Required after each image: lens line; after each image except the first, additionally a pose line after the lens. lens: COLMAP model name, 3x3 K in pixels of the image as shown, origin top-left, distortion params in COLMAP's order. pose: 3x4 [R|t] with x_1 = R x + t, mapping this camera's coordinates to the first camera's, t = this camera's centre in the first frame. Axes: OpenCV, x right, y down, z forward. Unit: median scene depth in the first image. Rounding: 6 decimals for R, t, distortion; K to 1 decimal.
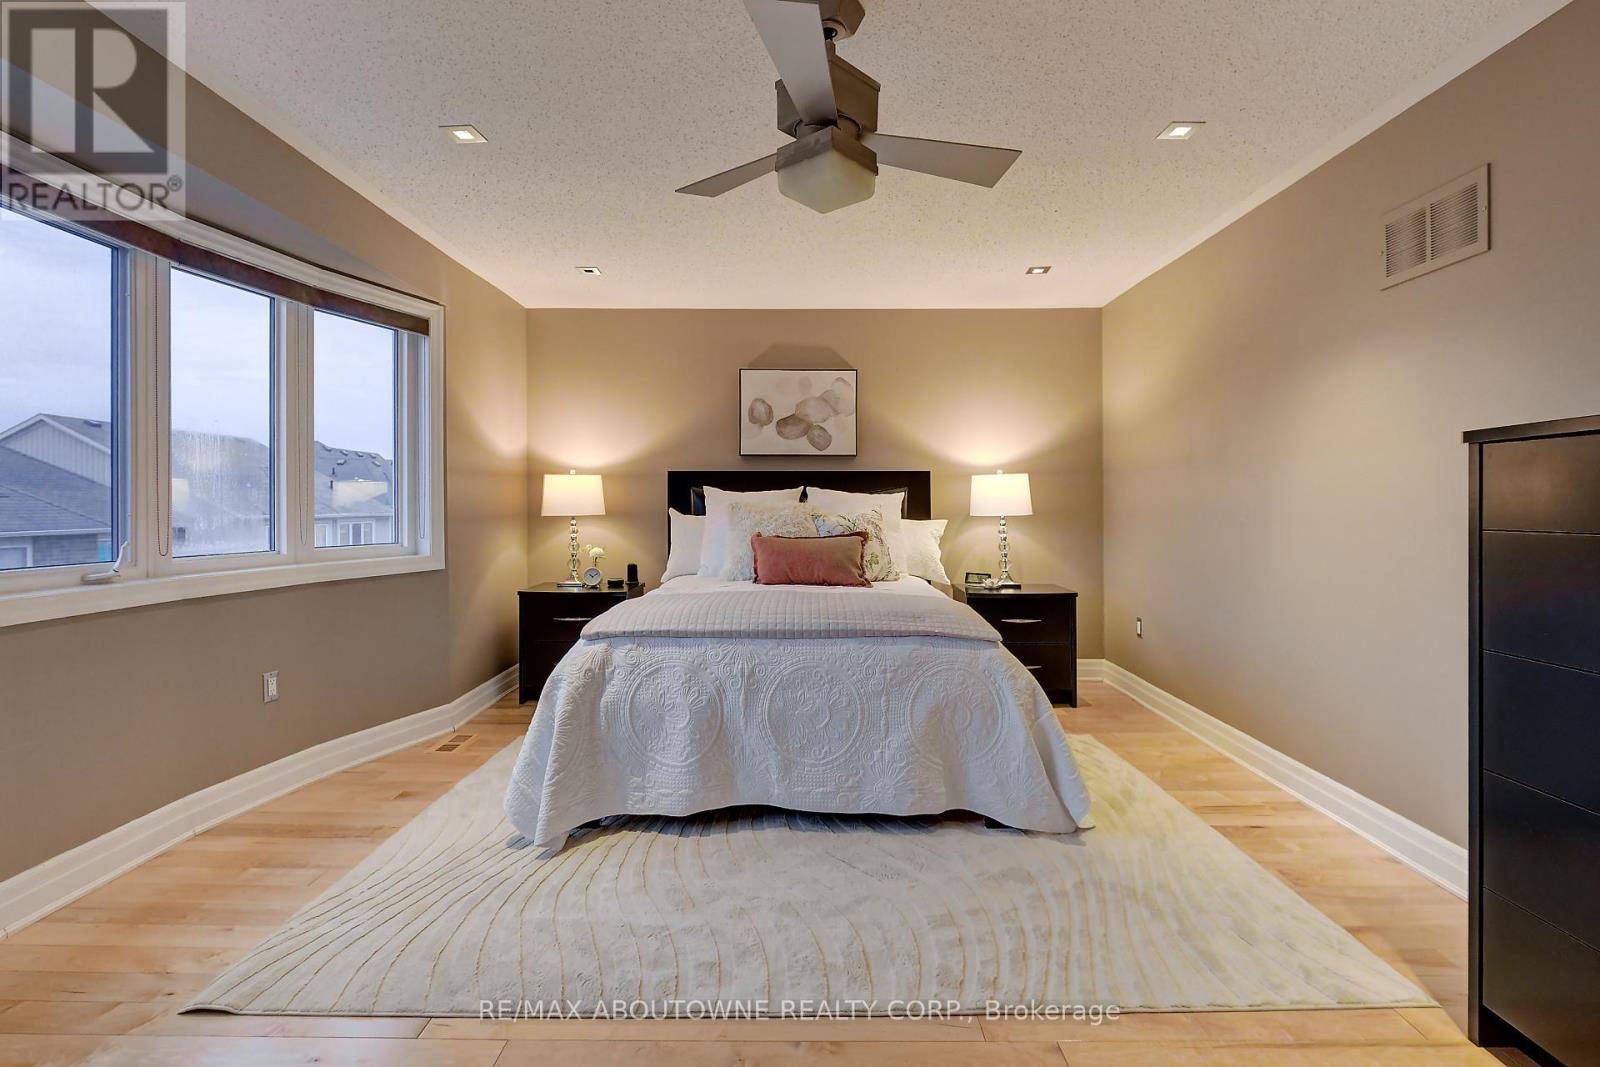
lens RADIAL K [[740.0, 0, 797.1], [0, 740.0, 512.1], [0, 0, 1]] dist [-0.001726, -0.000502]
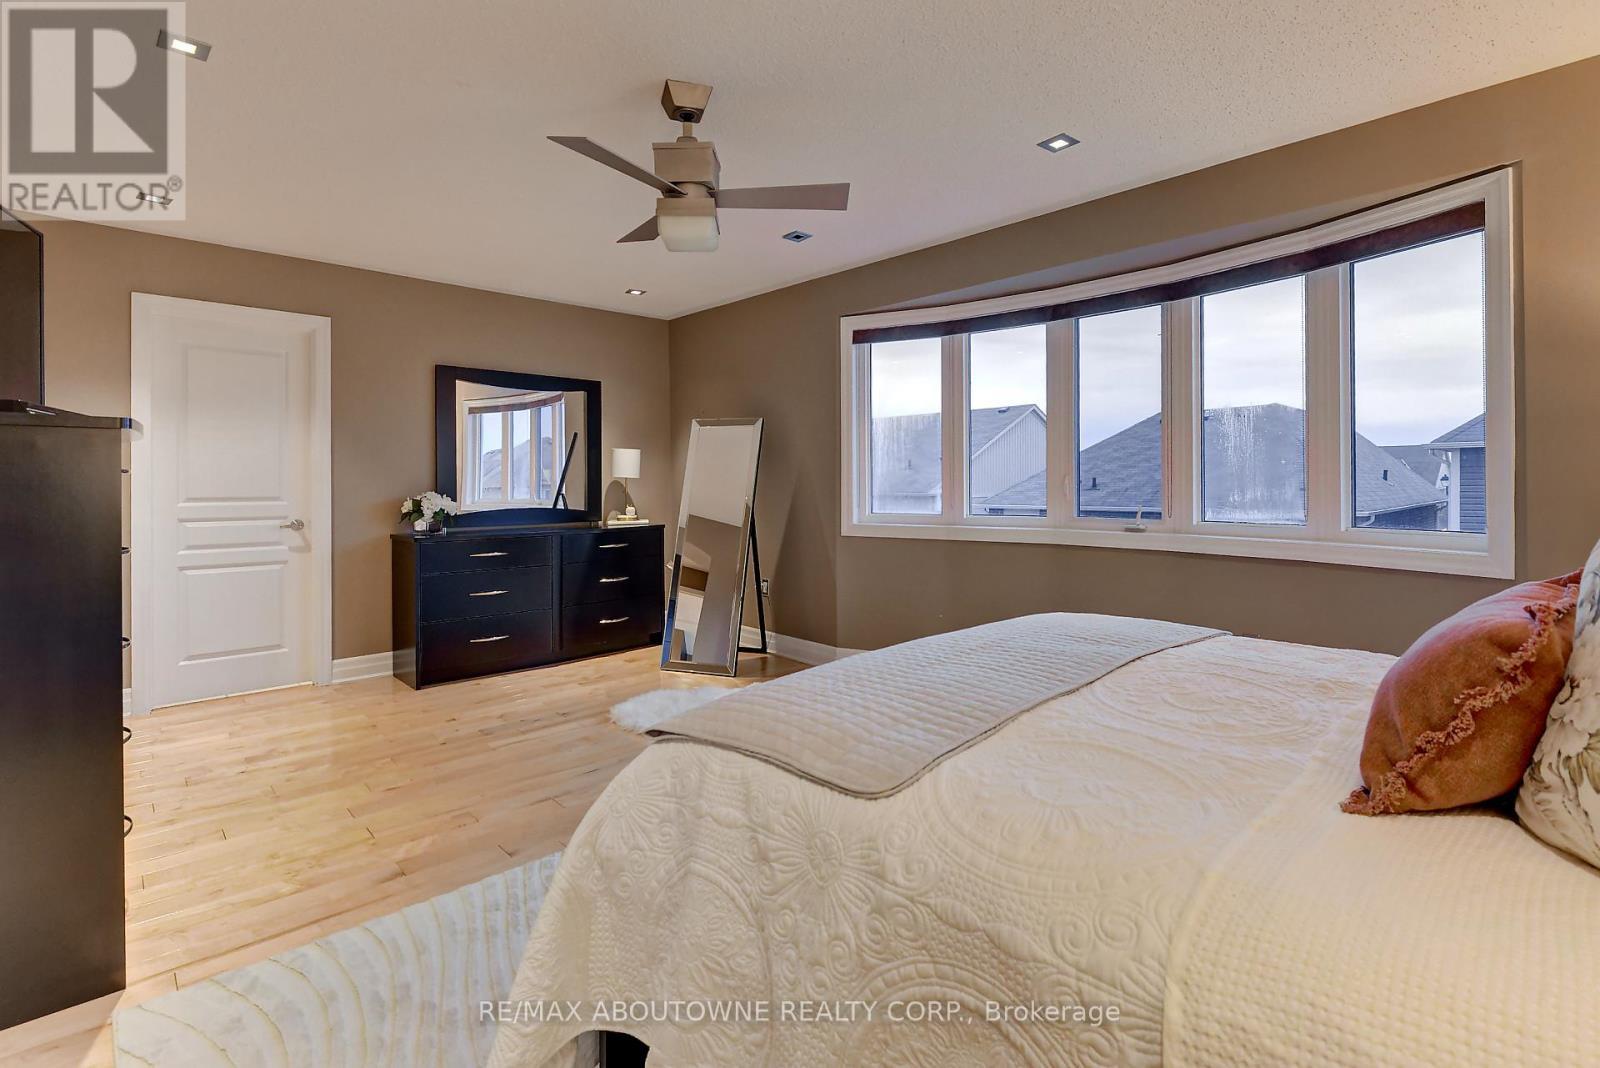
lens RADIAL K [[745.5, 0, 784.5], [0, 745.5, 485.5], [0, 0, 1]] dist [-0.001577, -0.000174]
pose [[-0.737782, 0.003215, -0.675031, 0.421726], [-0.002539, 0.999968, 0.007538, -0.006340], [0.675034, 0.007275, -0.737751, 1.072867]]
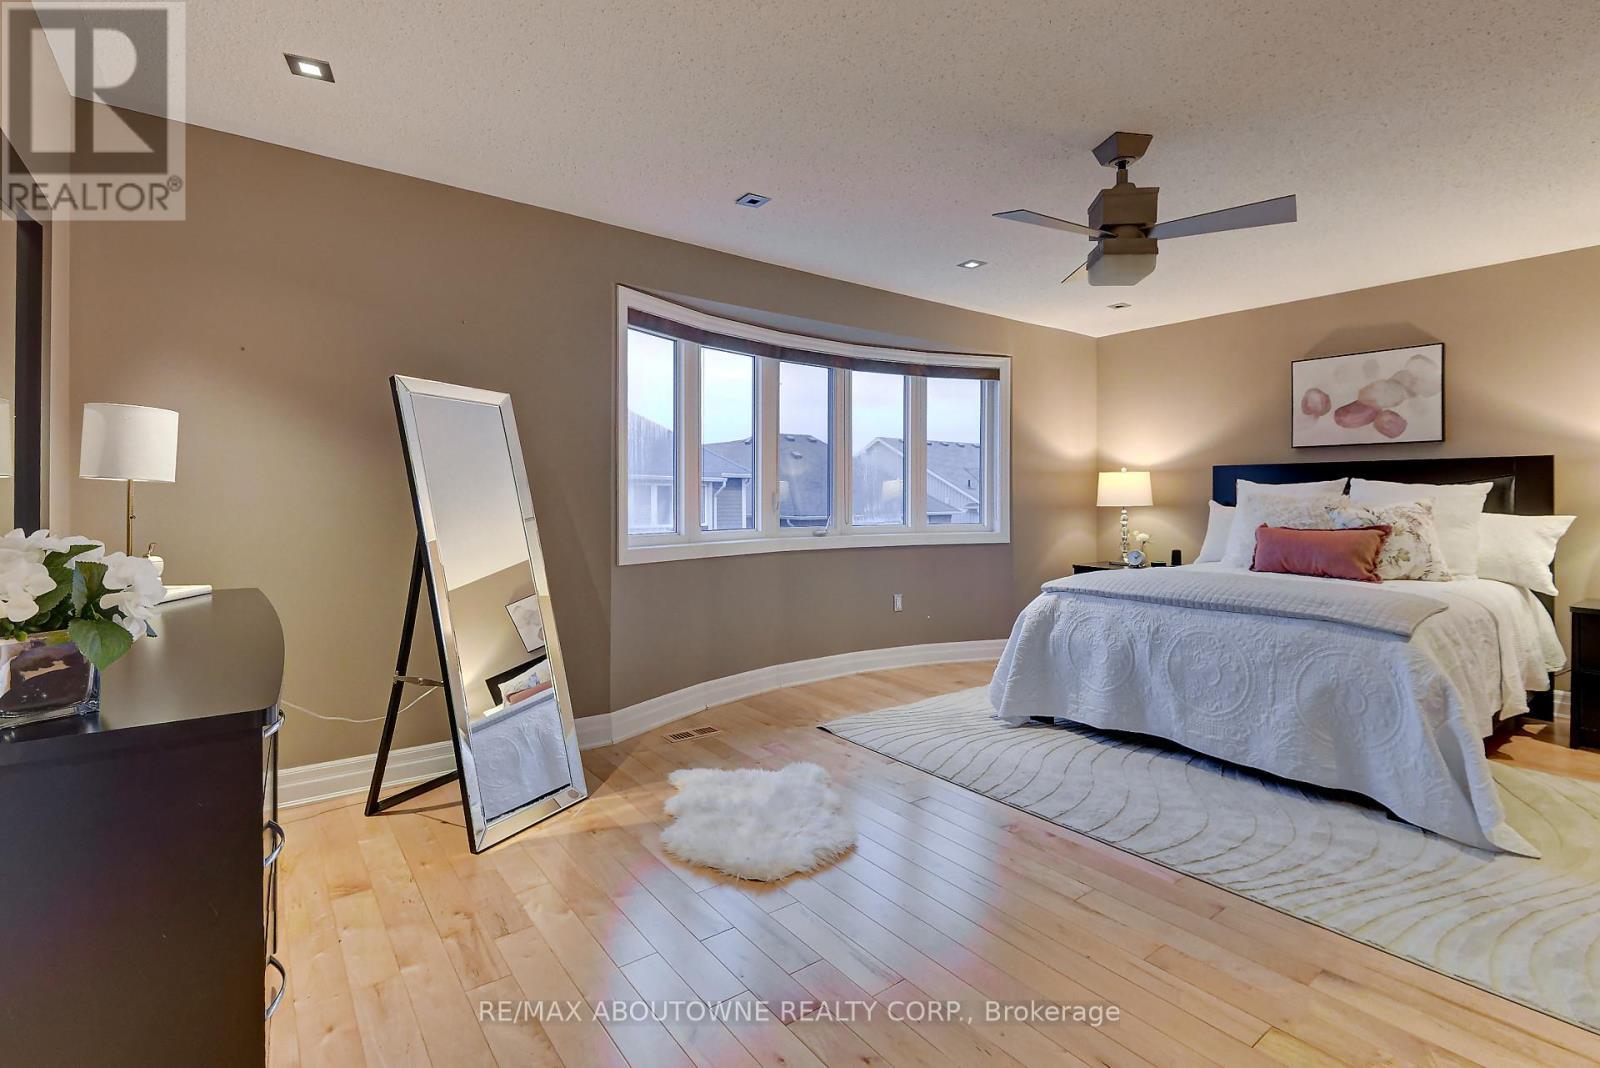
lens RADIAL K [[740.0, 0, 797.1], [0, 740.0, 512.6], [0, 0, 1]] dist [-0.001726, -0.000502]
pose [[0.599816, 0.015755, -0.799983, 0.422323], [-0.006657, 0.999870, 0.014700, 0.001205], [0.800110, -0.003492, 0.599843, -0.179541]]
